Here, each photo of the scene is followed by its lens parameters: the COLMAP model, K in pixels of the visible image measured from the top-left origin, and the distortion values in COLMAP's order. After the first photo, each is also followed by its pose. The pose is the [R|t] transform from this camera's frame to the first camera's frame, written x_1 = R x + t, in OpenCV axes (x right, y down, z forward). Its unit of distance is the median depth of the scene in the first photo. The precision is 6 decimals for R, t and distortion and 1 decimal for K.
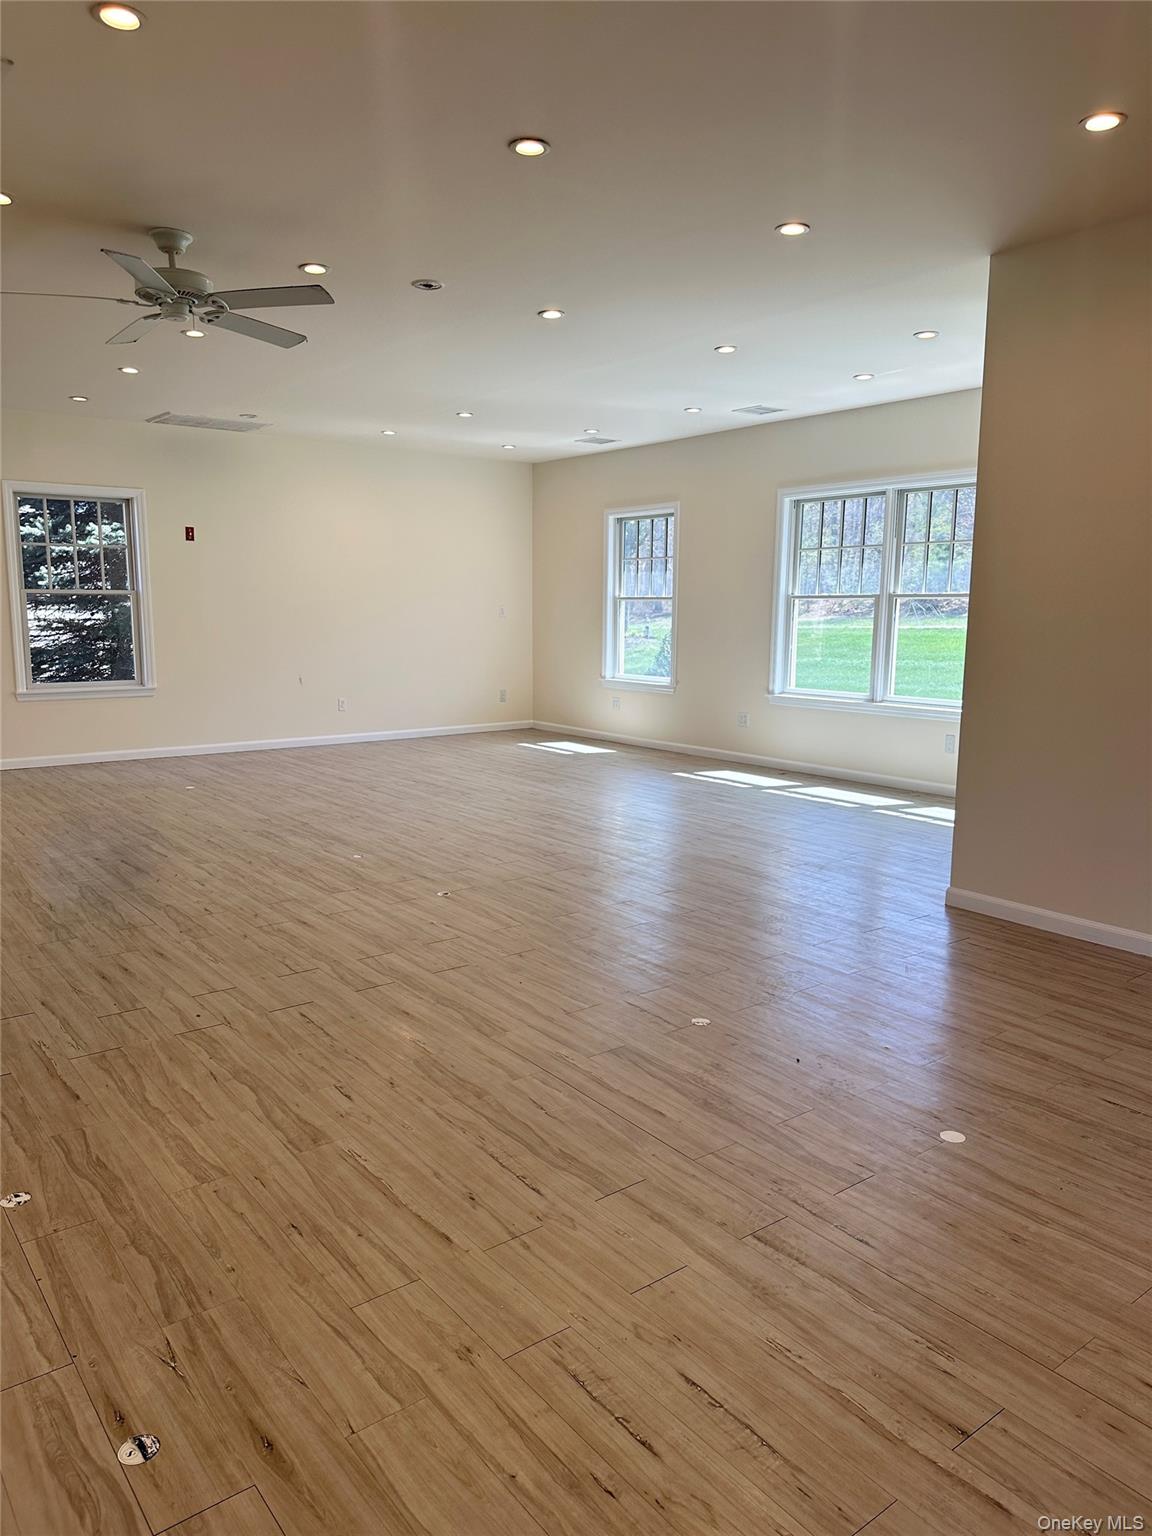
lens RADIAL K [[1065.0, 0, 576.0], [0, 1065.0, 768.0], [0, 0, 1]] dist [0.144893, -0.246500]
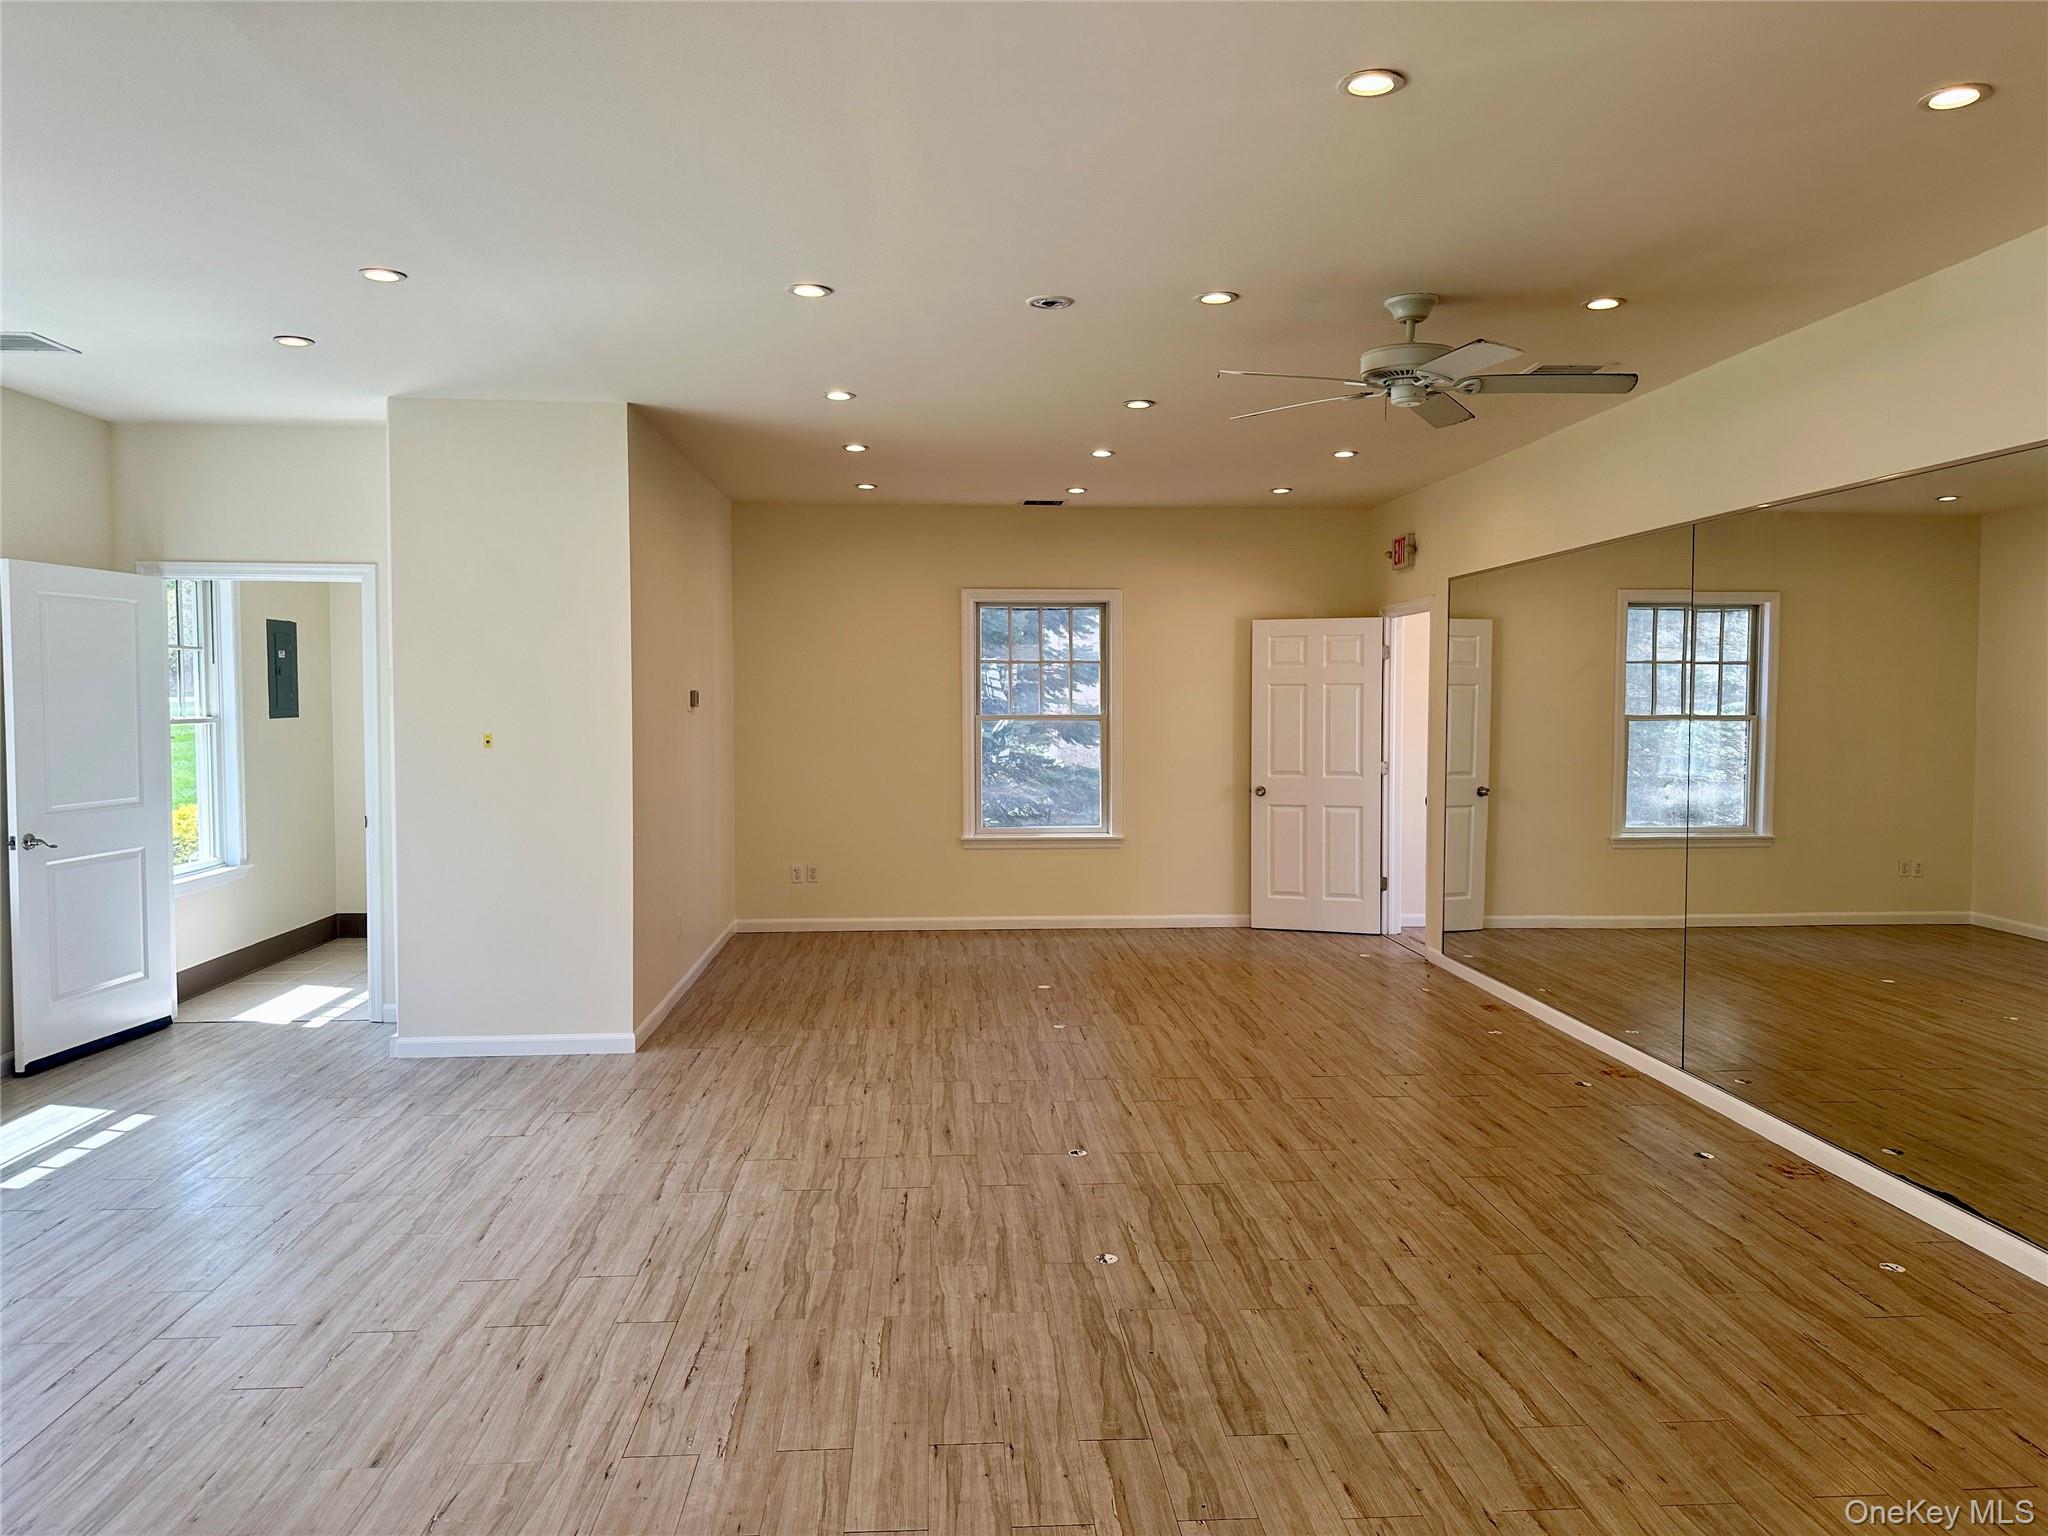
lens RADIAL K [[1420.0, 0, 1024.0], [0, 1420.0, 768.0], [0, 0, 1]] dist [0.144893, -0.246500]
pose [[-0.830463, -0.034698, 0.555992, -0.657732], [0.081731, 0.979669, 0.183216, -0.334486], [-0.551045, 0.197596, -0.810744, 1.854535]]
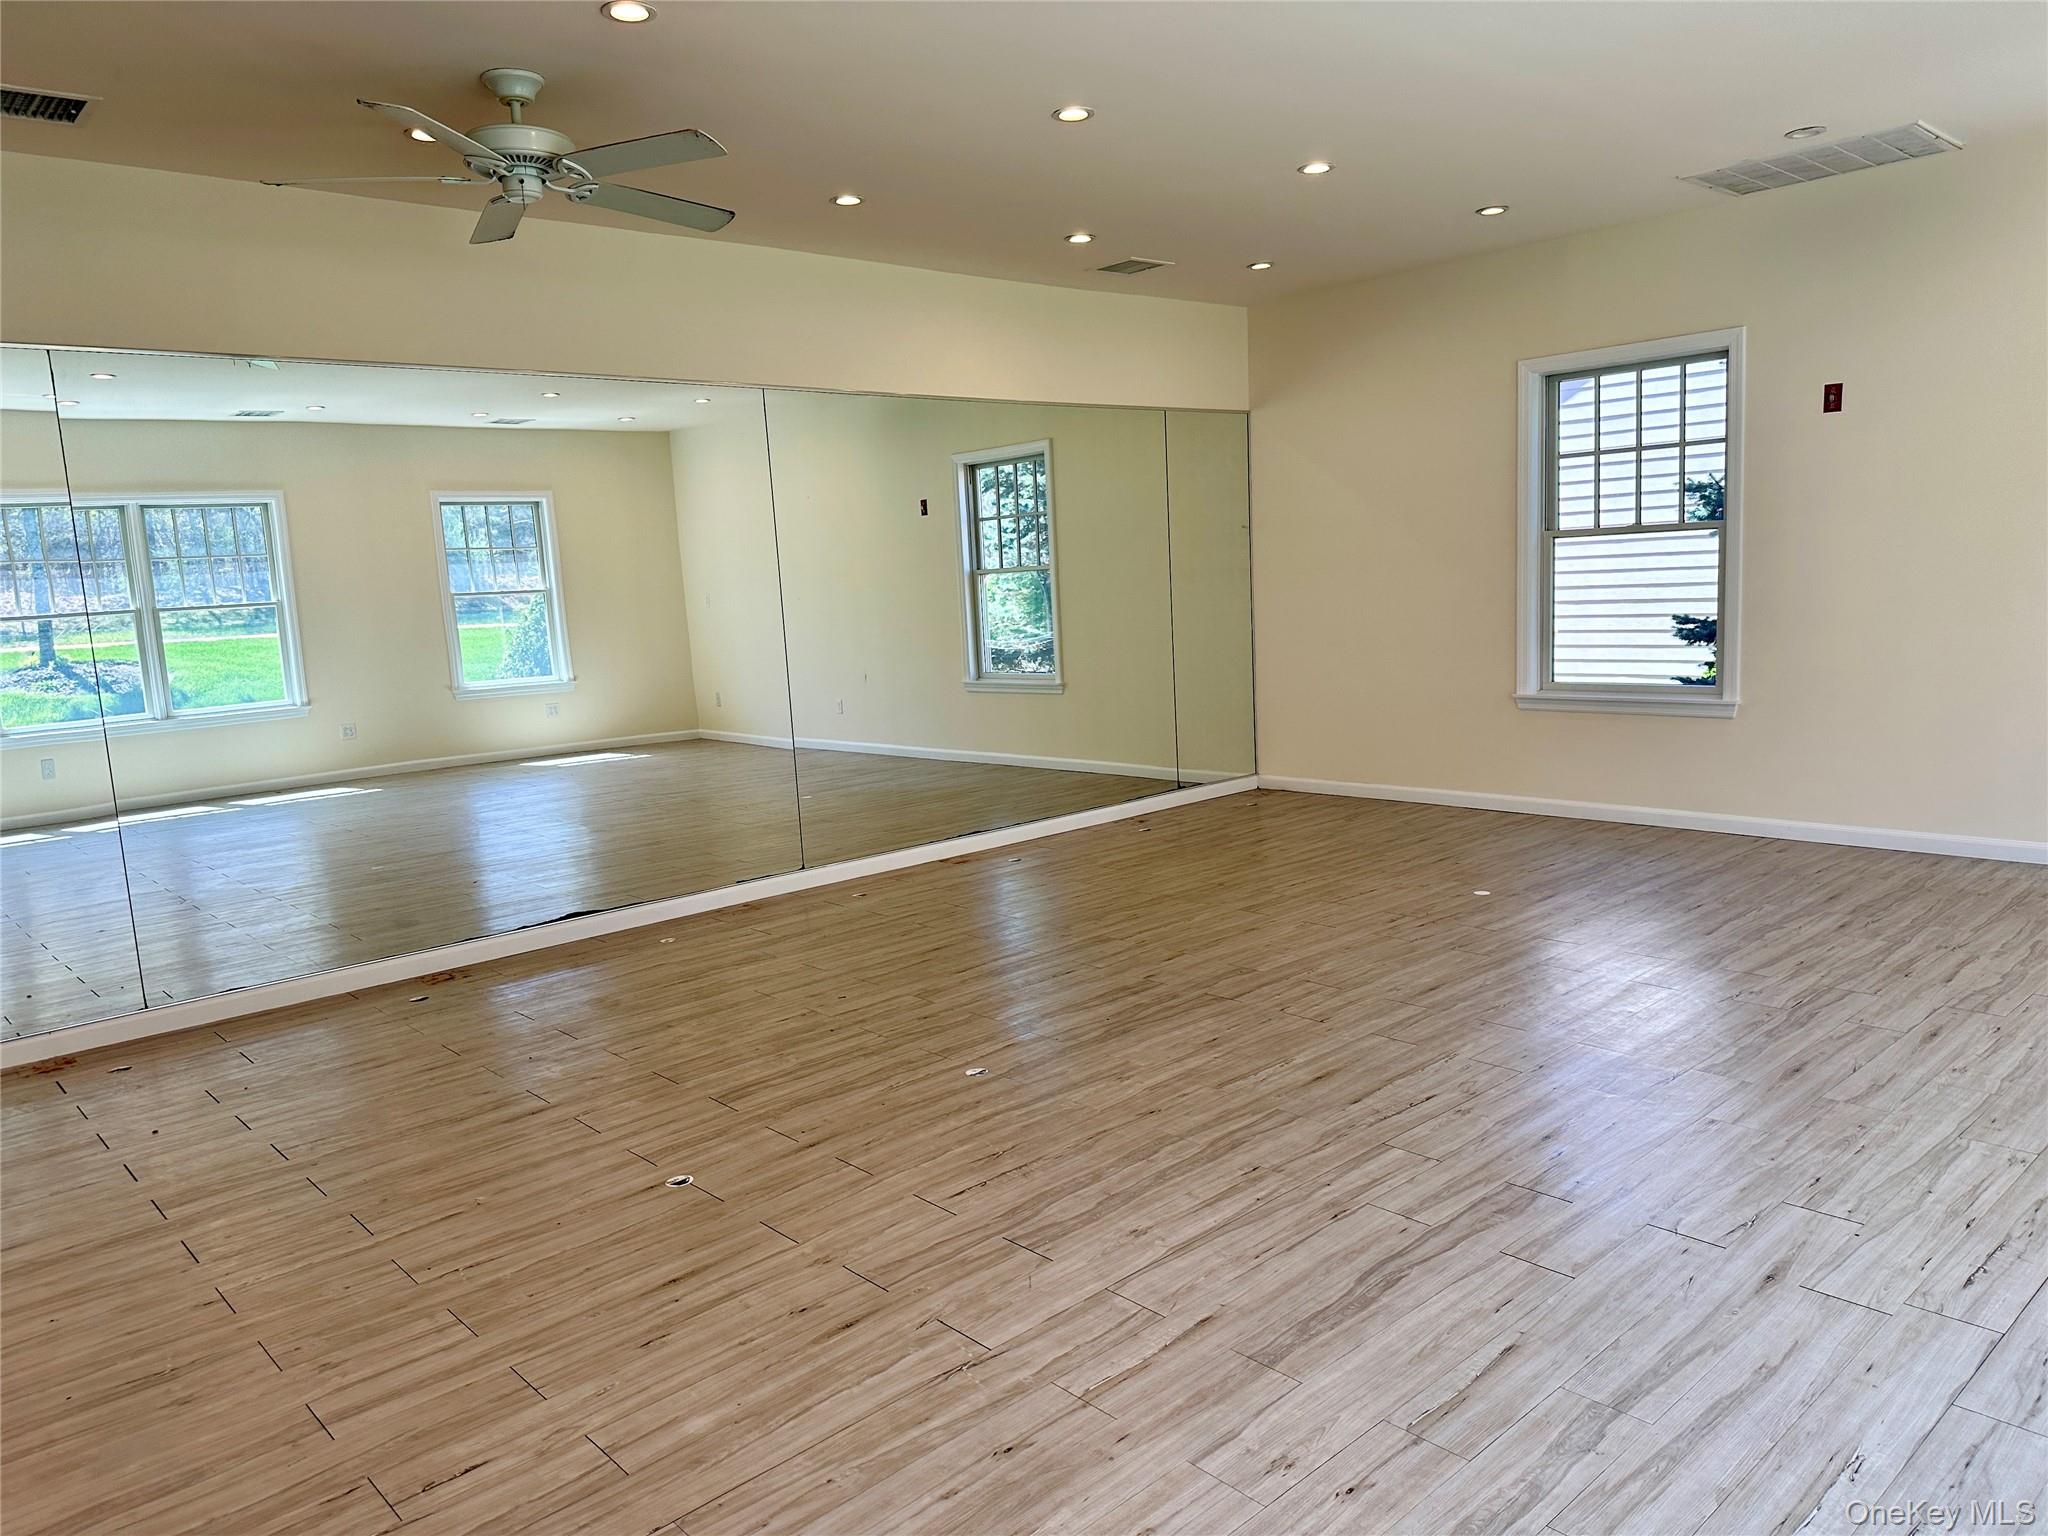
lens RADIAL K [[1420.0, 0, 1024.0], [0, 1420.0, 768.0], [0, 0, 1]] dist [0.144893, -0.246500]
pose [[0.076570, 0.129763, -0.988584, 0.561498], [-0.099118, 0.987574, 0.121954, -0.181422], [0.992125, 0.088649, 0.088481, 1.147761]]
